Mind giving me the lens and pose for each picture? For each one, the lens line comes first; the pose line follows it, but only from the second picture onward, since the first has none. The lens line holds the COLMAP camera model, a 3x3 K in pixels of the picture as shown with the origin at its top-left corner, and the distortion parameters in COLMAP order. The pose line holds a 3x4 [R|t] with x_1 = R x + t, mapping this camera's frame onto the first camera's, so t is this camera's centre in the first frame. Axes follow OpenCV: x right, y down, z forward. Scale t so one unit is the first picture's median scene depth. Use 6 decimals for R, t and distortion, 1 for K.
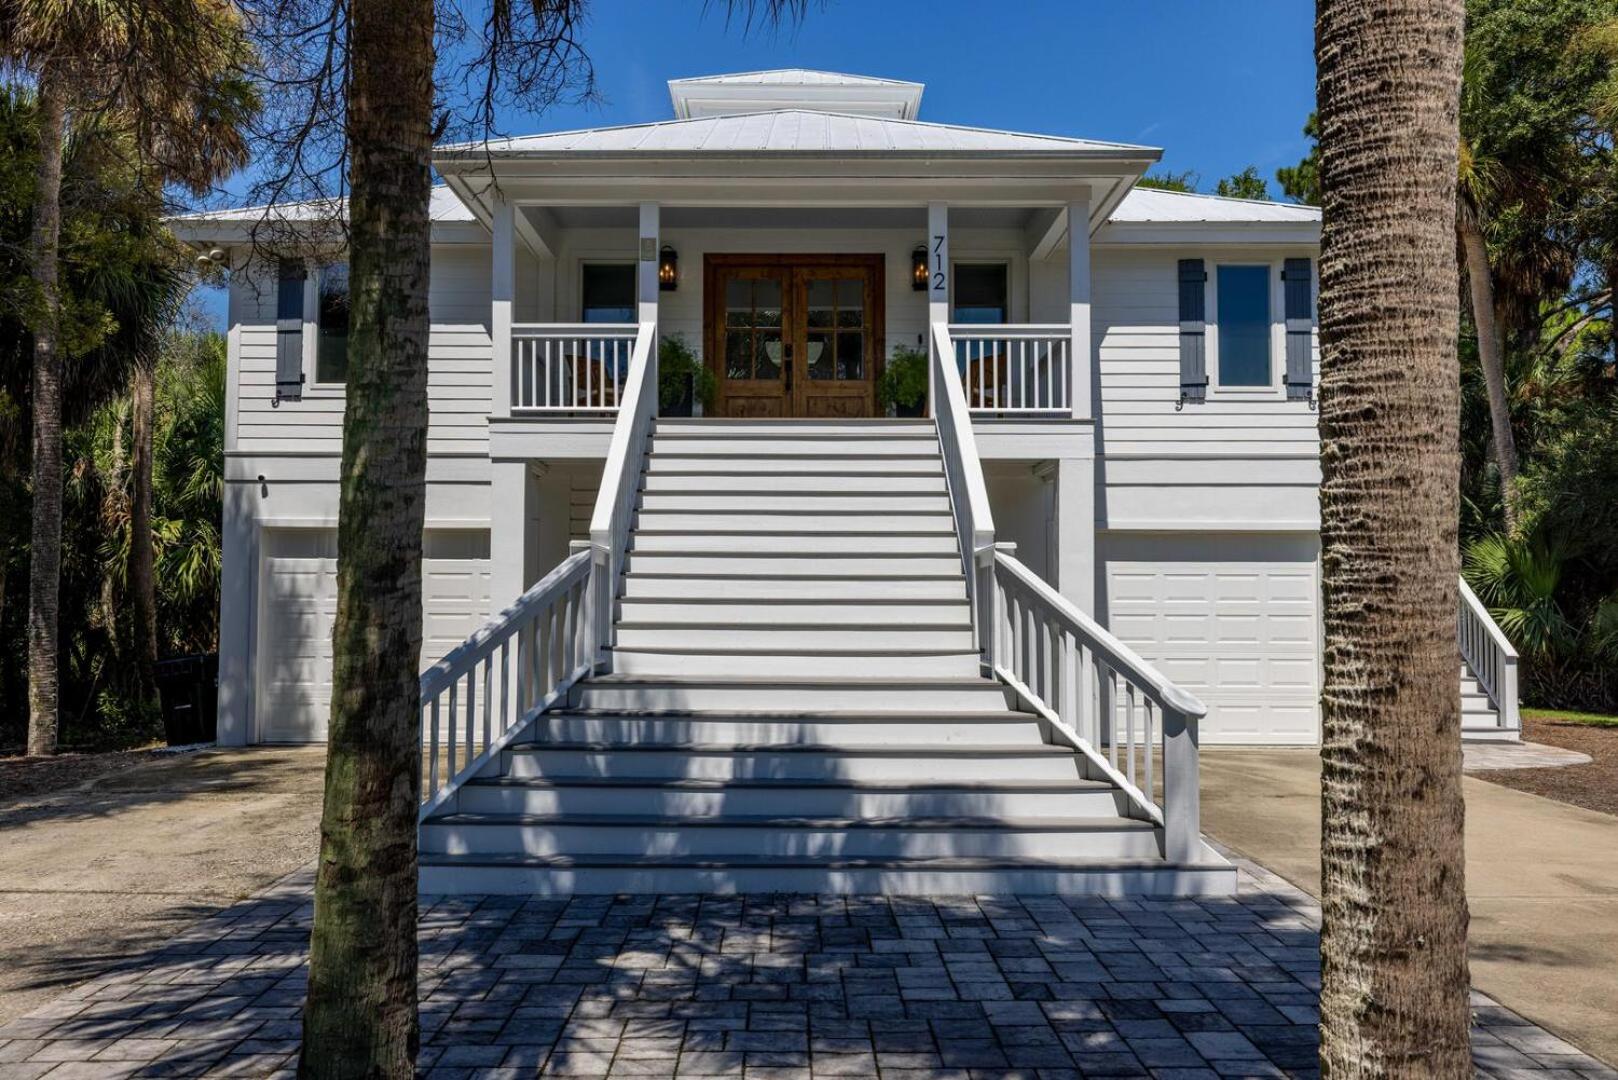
lens RADIAL K [[1341.7, 0, 809.0], [0, 1341.7, 540.0], [0, 0, 1]] dist [-0.005213, 0.002439]
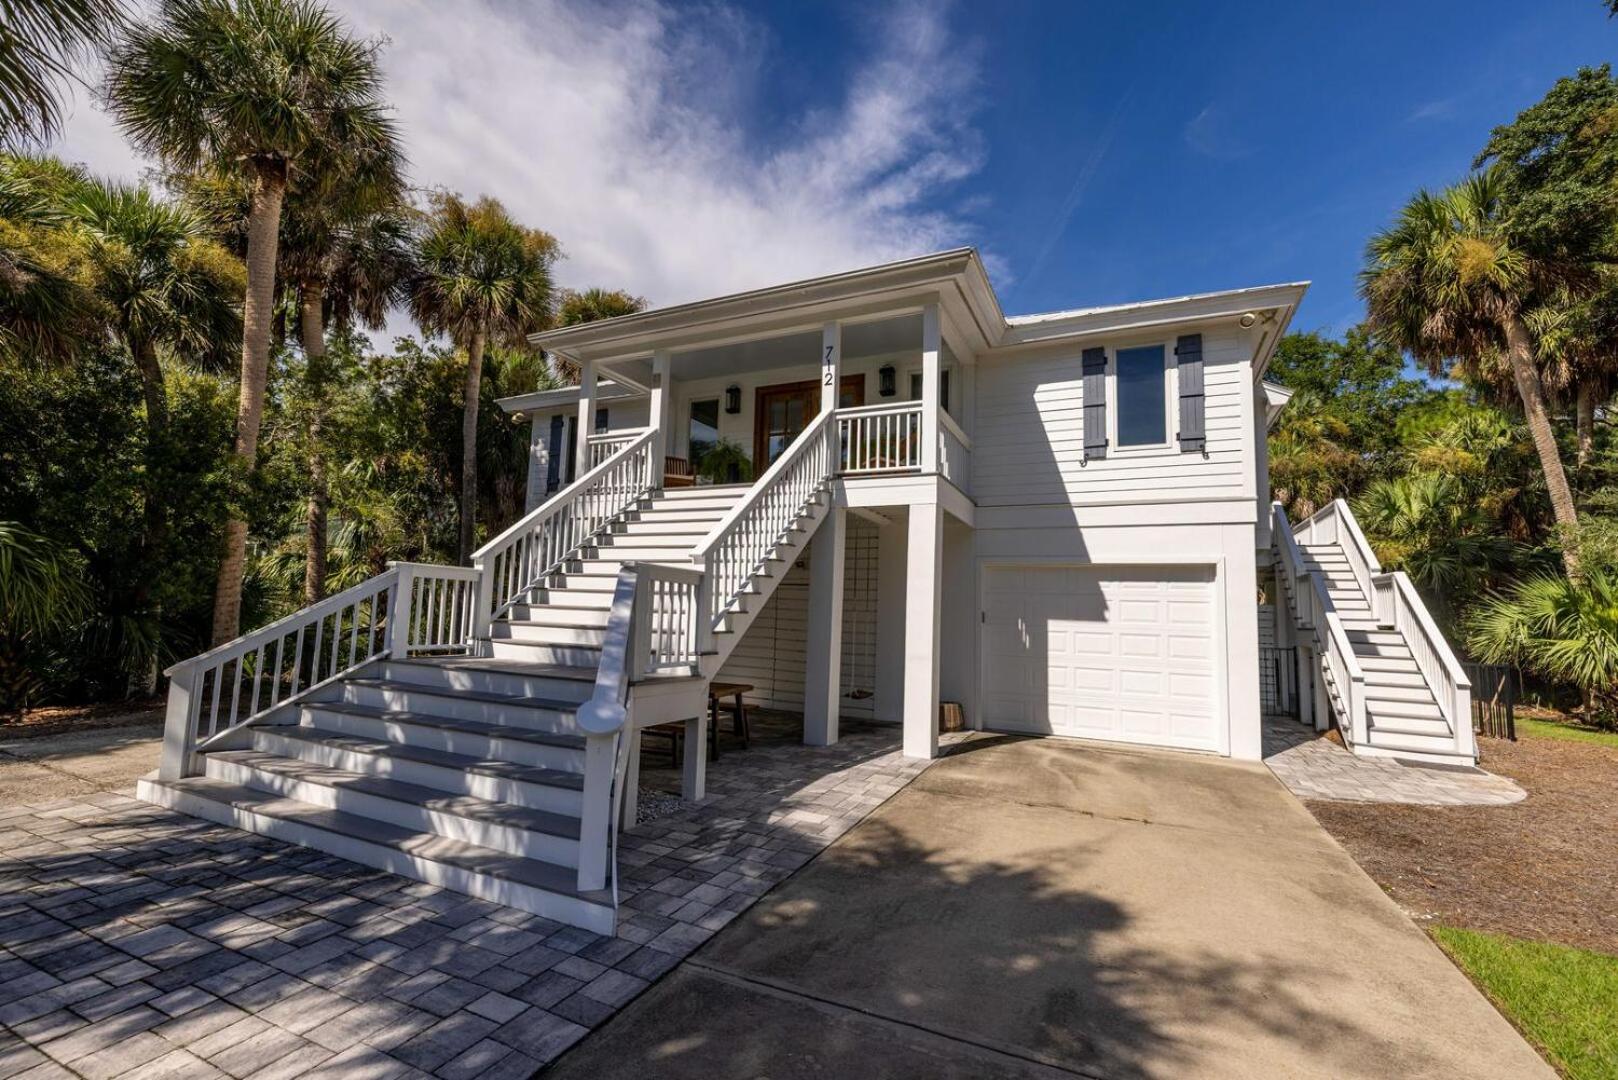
lens RADIAL K [[691.4, 0, 809.9], [0, 691.4, 534.7], [0, 0, 1]] dist [0.000161, -0.000080]
pose [[0.901612, -0.017325, -0.432198, 0.324819], [-0.009050, 0.998223, -0.058893, 0.006609], [0.432451, 0.057010, 0.899854, 0.311153]]
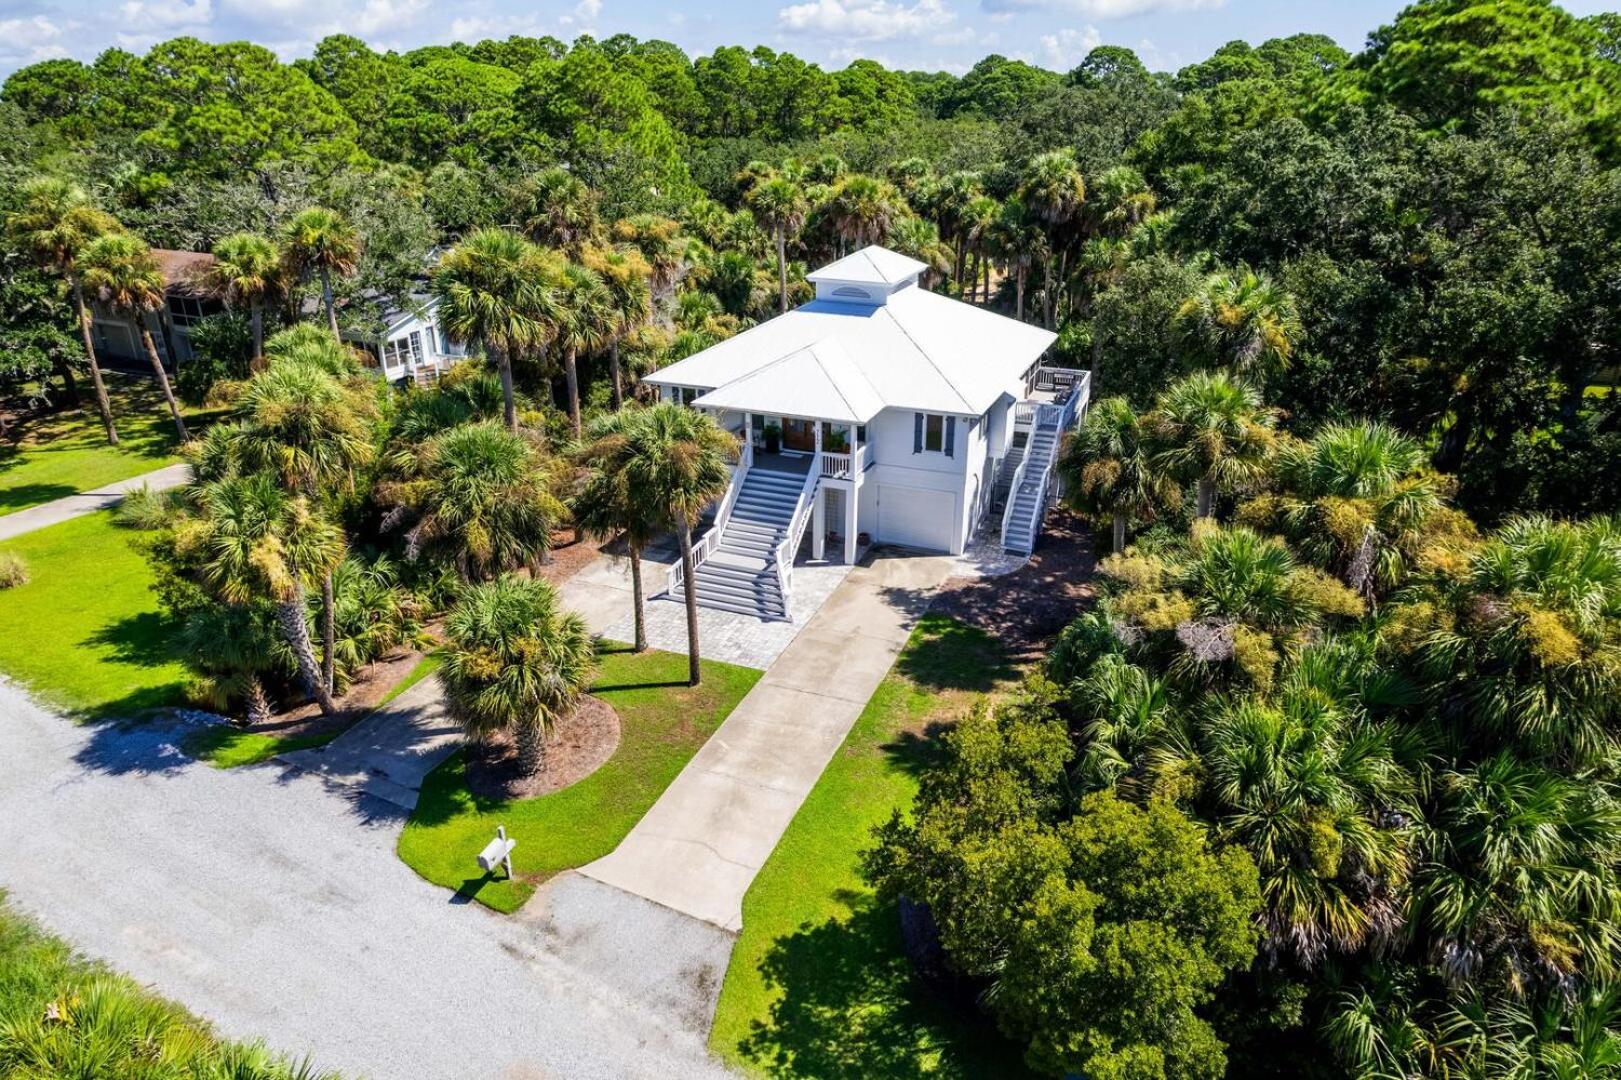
lens RADIAL K [[1051.9, 0, 817.4], [0, 1051.9, 541.4], [0, 0, 1]] dist [-0.079933, 0.088236]
pose [[0.924031, 0.148219, -0.352417, 1.005315], [0.025925, 0.895378, 0.444552, -1.068527], [0.381438, -0.419916, 0.823514, -1.325246]]
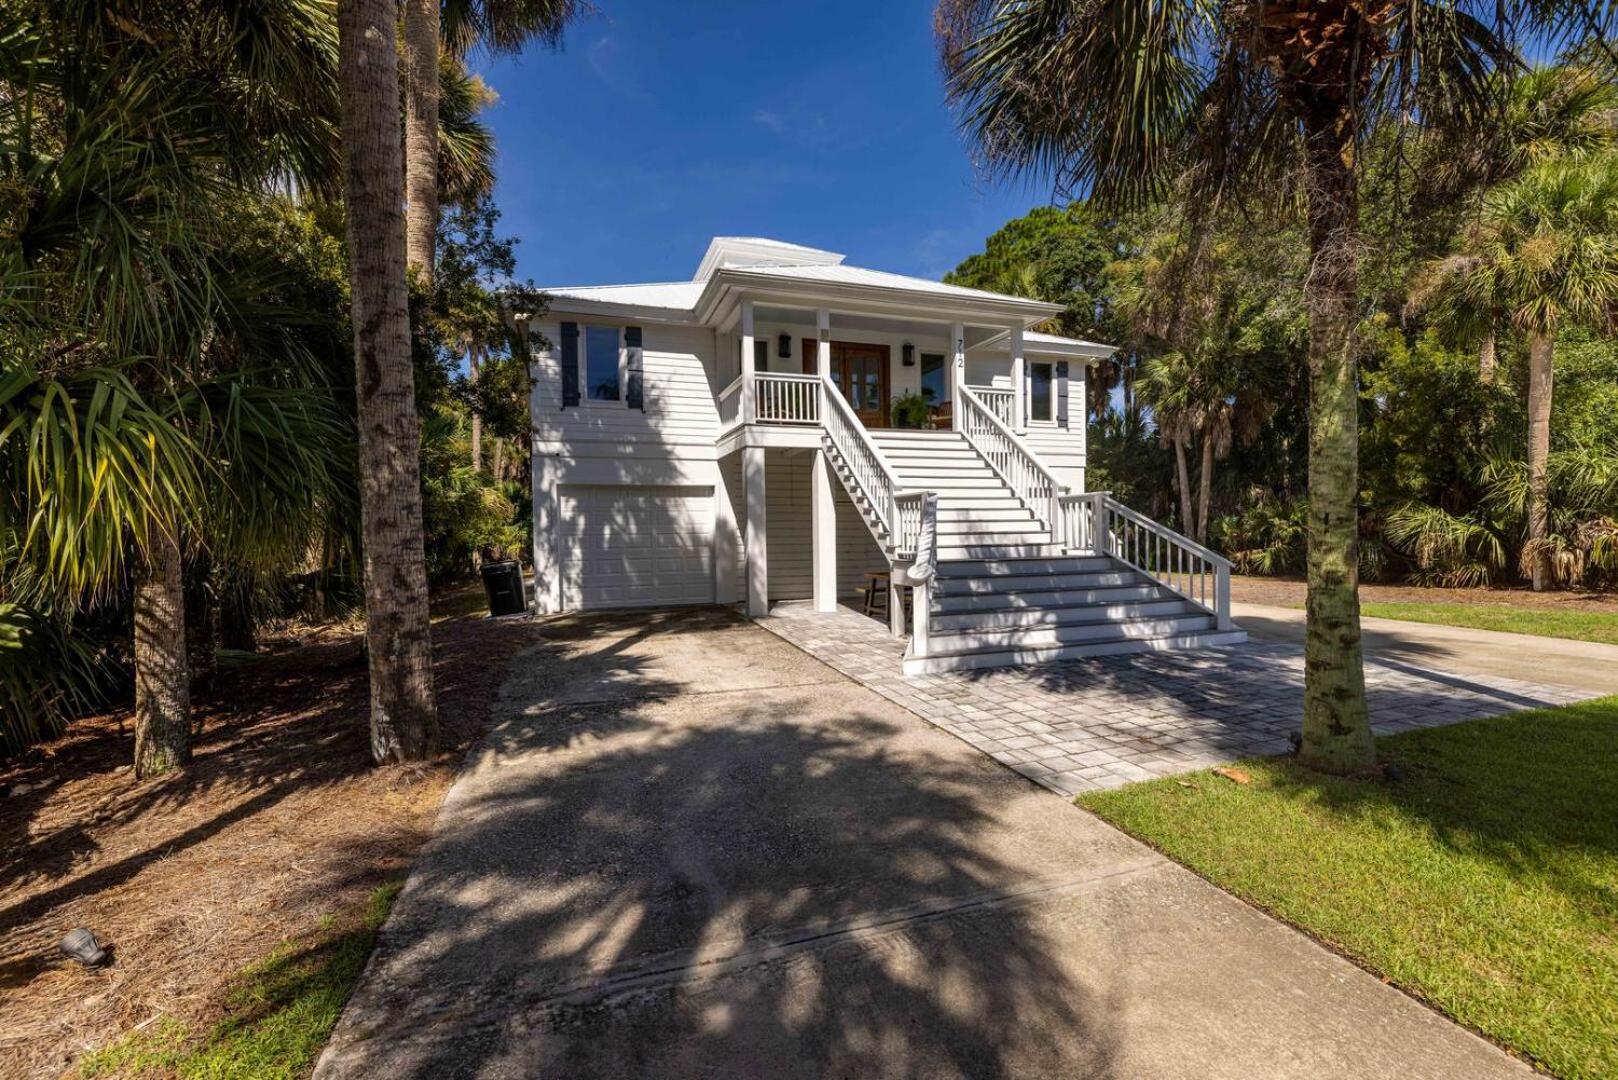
lens RADIAL K [[686.7, 0, 804.9], [0, 686.7, 550.4], [0, 0, 1]] dist [0.000400, -0.000011]
pose [[0.945028, -0.025797, 0.325970, -0.395238], [-0.000829, 0.996691, 0.081280, 0.003502], [-0.326988, -0.077082, 0.941880, 0.073408]]
